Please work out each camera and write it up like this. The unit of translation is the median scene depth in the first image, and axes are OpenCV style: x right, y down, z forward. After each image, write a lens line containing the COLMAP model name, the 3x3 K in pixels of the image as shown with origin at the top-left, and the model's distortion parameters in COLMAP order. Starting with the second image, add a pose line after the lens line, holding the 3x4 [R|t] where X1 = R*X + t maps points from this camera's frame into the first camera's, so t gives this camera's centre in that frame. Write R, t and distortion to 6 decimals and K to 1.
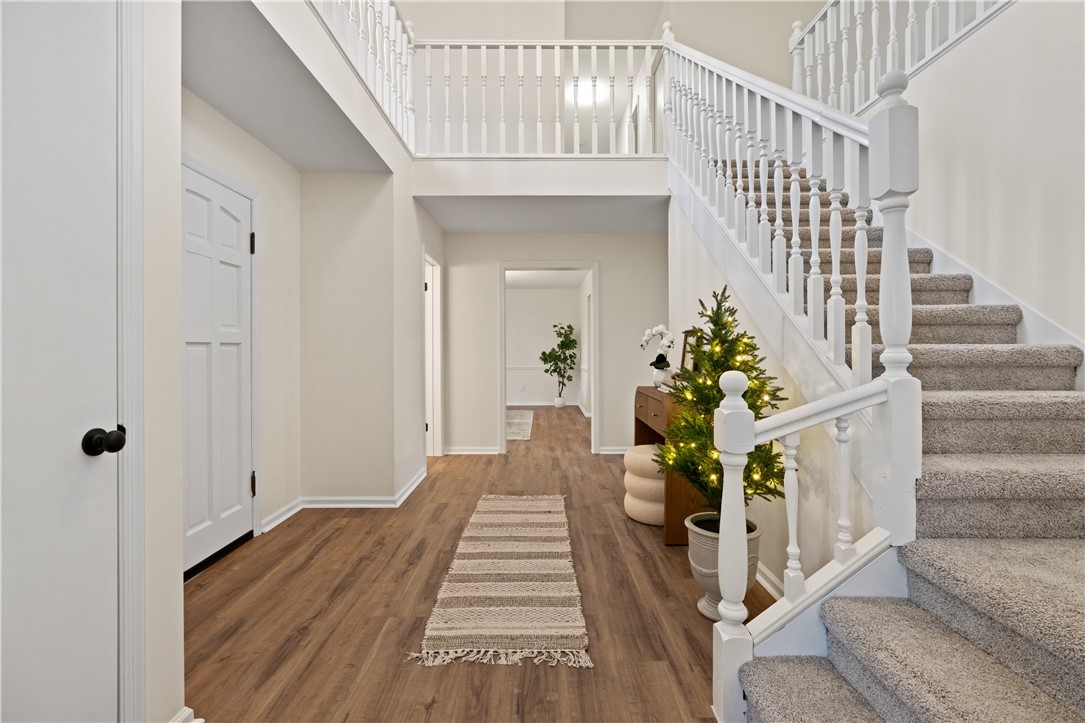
lens RADIAL K [[487.4, 0, 542.5], [0, 487.4, 353.3], [0, 0, 1]] dist [-0.003564, 0.001686]
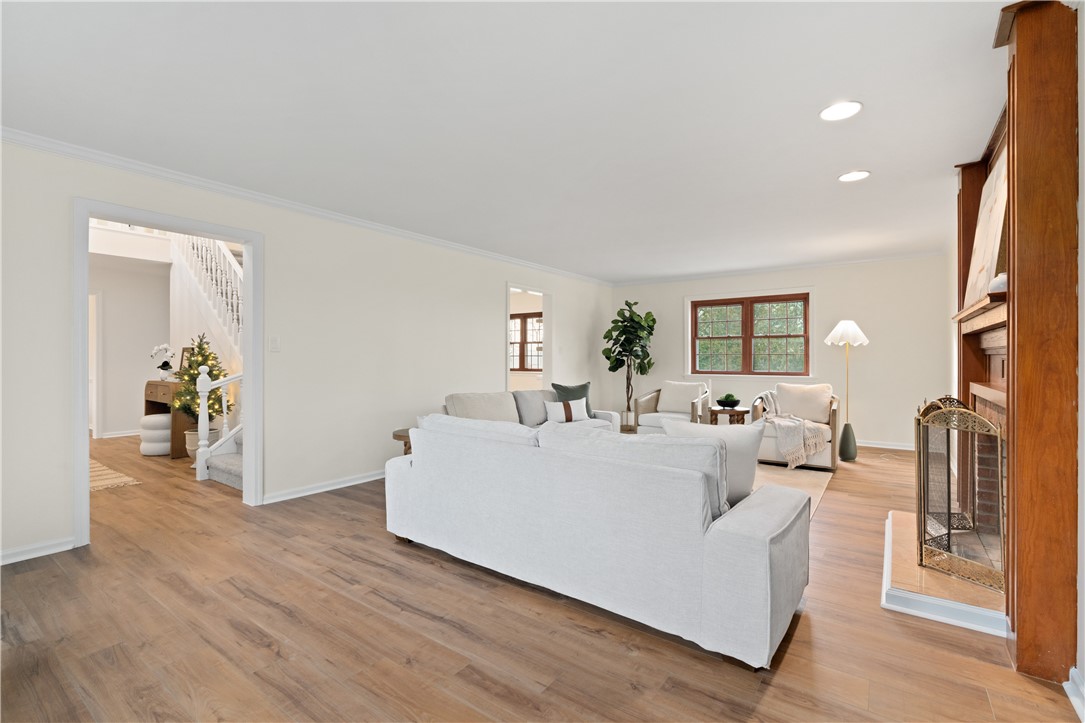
lens RADIAL K [[487.4, 0, 541.3], [0, 487.4, 357.7], [0, 0, 1]] dist [-0.003564, 0.001686]
pose [[0.597743, 0.007636, 0.801652, -0.559961], [-0.000344, 0.999957, -0.009268, 0.008761], [-0.801688, 0.005264, 0.597720, -1.783829]]
